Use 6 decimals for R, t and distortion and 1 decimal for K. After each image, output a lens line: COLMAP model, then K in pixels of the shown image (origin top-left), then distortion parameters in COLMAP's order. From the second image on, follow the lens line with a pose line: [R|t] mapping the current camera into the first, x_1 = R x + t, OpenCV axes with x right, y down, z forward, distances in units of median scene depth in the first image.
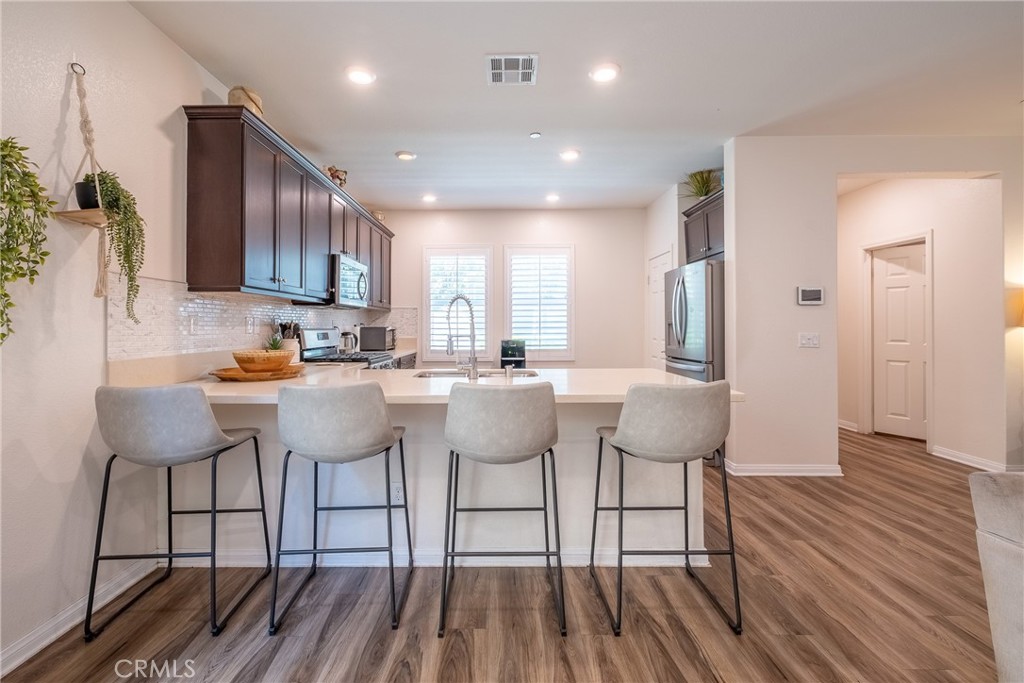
lens RADIAL K [[428.3, 0, 500.7], [0, 428.3, 325.0], [0, 0, 1]] dist [-0.001355, 0.000045]
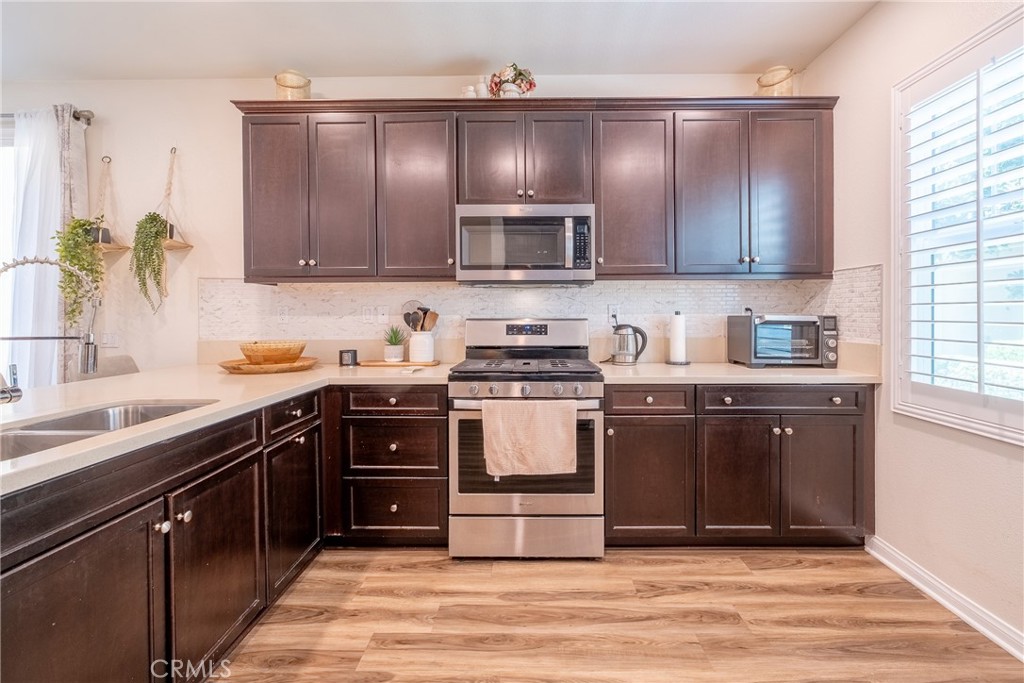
lens RADIAL K [[463.5, 0, 517.8], [0, 463.5, 313.4], [0, 0, 1]] dist [-0.000794, -0.000044]
pose [[-0.010371, 0.001032, -0.999946, 0.312628], [0.007506, 0.999971, 0.000954, 0.000133], [0.999918, -0.007496, -0.010379, 1.032471]]
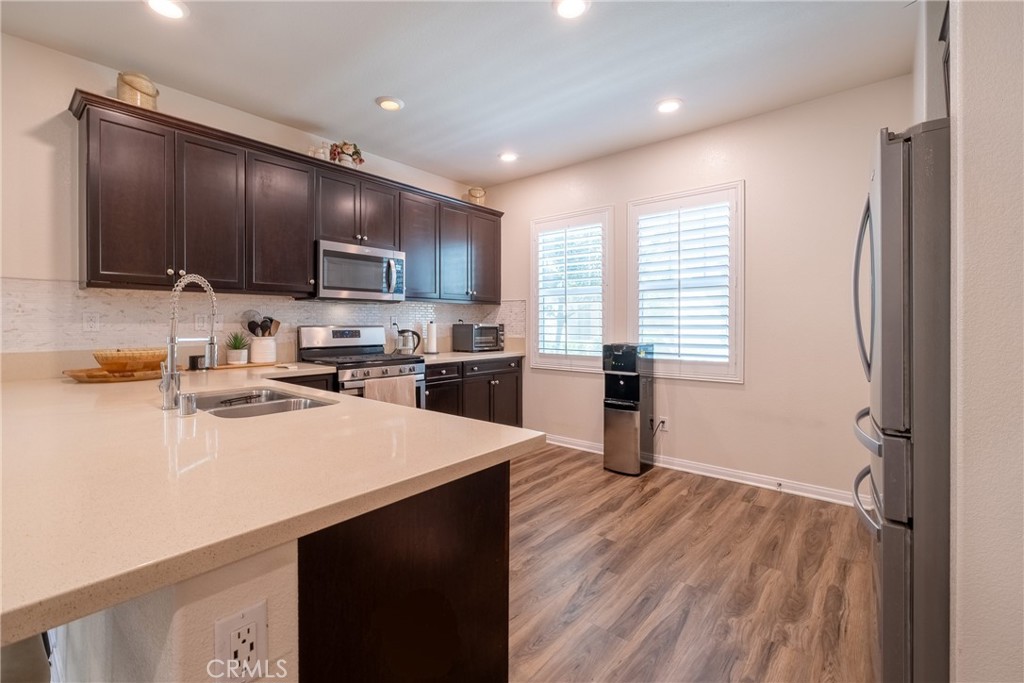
lens RADIAL K [[442.1, 0, 514.3], [0, 442.1, 322.3], [0, 0, 1]] dist [-0.000552, -0.000014]
pose [[0.770392, 0.002025, -0.637567, 0.469834], [-0.000039, 0.999995, 0.003129, -0.001390], [0.637570, -0.002385, 0.770389, 0.526885]]
